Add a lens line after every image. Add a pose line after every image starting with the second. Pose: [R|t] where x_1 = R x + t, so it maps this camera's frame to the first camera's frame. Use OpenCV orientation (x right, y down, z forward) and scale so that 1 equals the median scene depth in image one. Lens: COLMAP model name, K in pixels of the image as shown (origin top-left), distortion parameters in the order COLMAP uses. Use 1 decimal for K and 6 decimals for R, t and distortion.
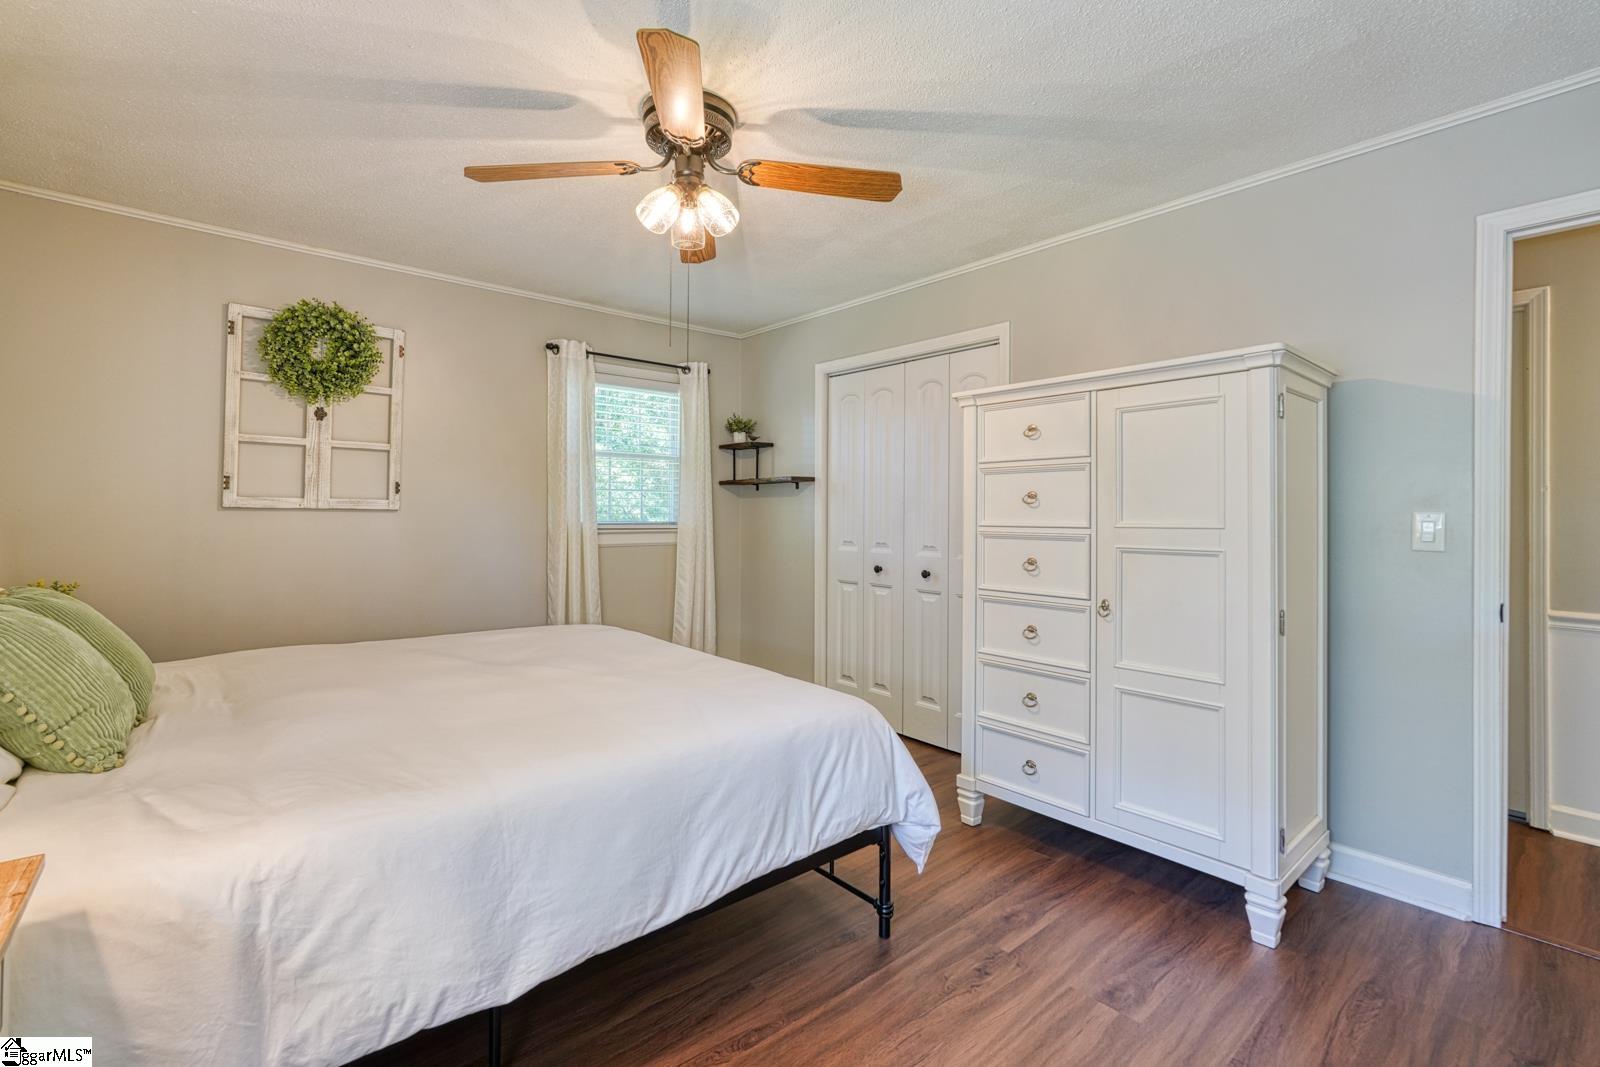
lens RADIAL K [[700.6, 0, 799.3], [0, 700.6, 521.0], [0, 0, 1]] dist [-0.016684, 0.006860]
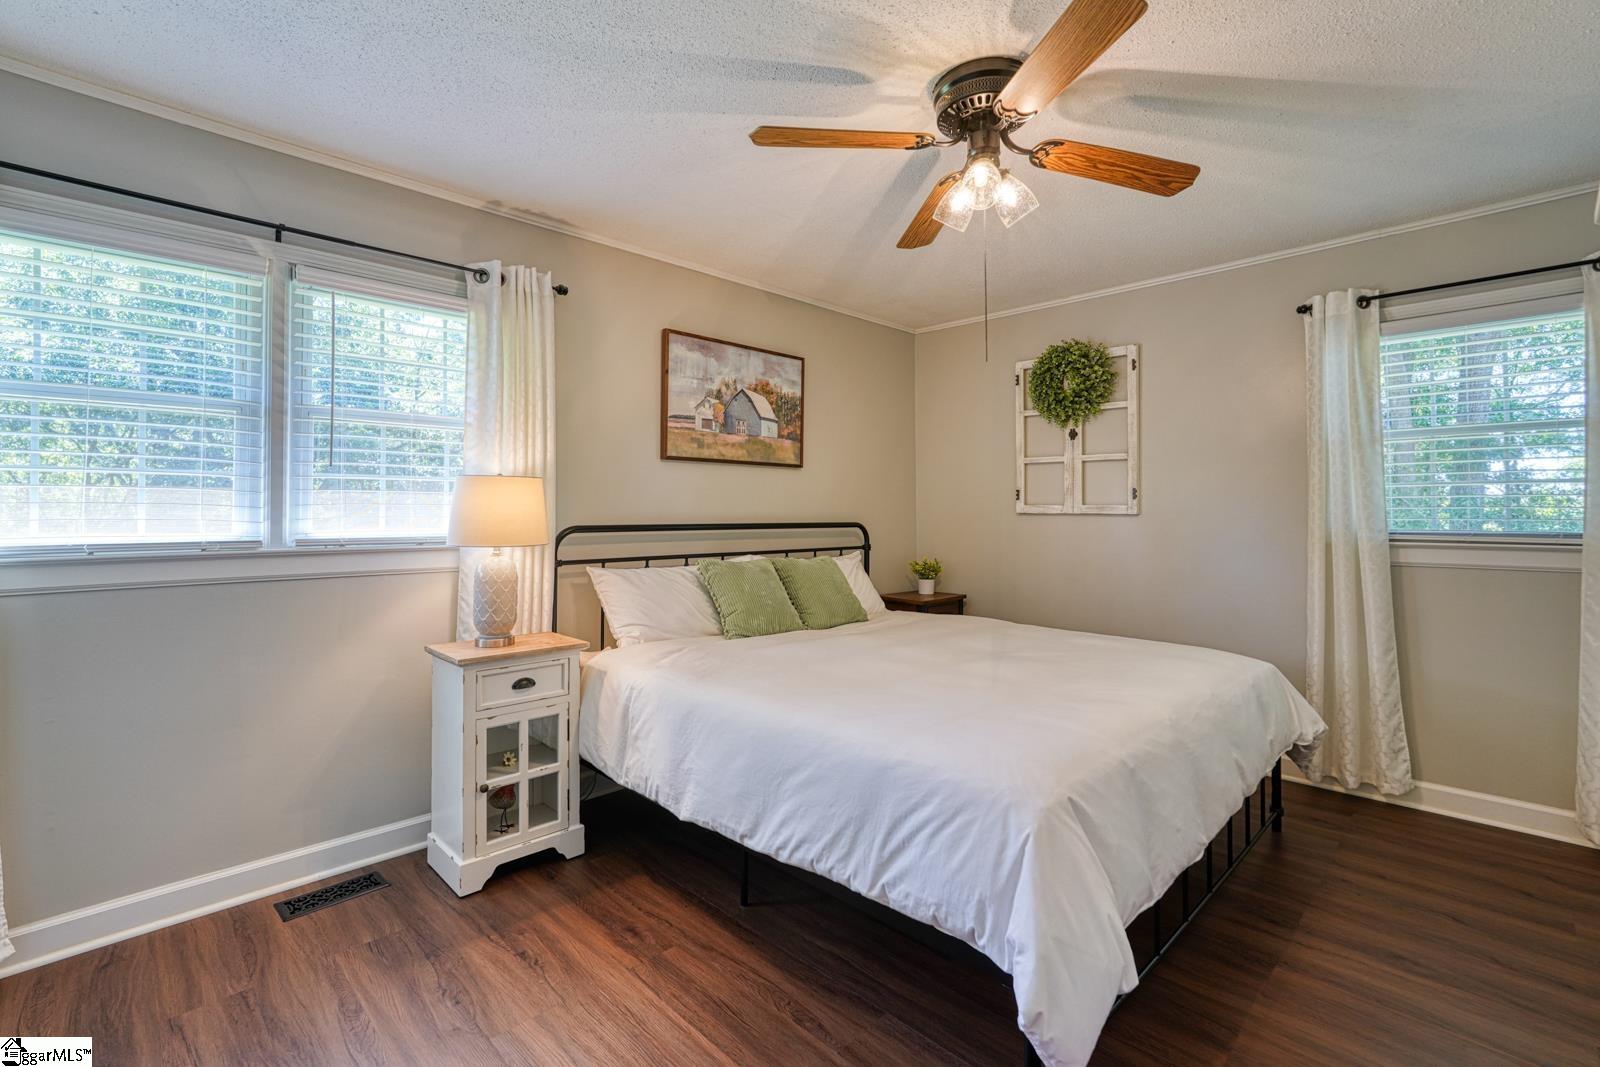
lens RADIAL K [[700.6, 0, 798.3], [0, 700.6, 521.4], [0, 0, 1]] dist [-0.016684, 0.006860]
pose [[0.088279, 0.004640, -0.996085, 0.852586], [-0.012737, 0.999913, 0.003528, -0.005649], [0.996014, 0.012376, 0.088331, 0.786782]]
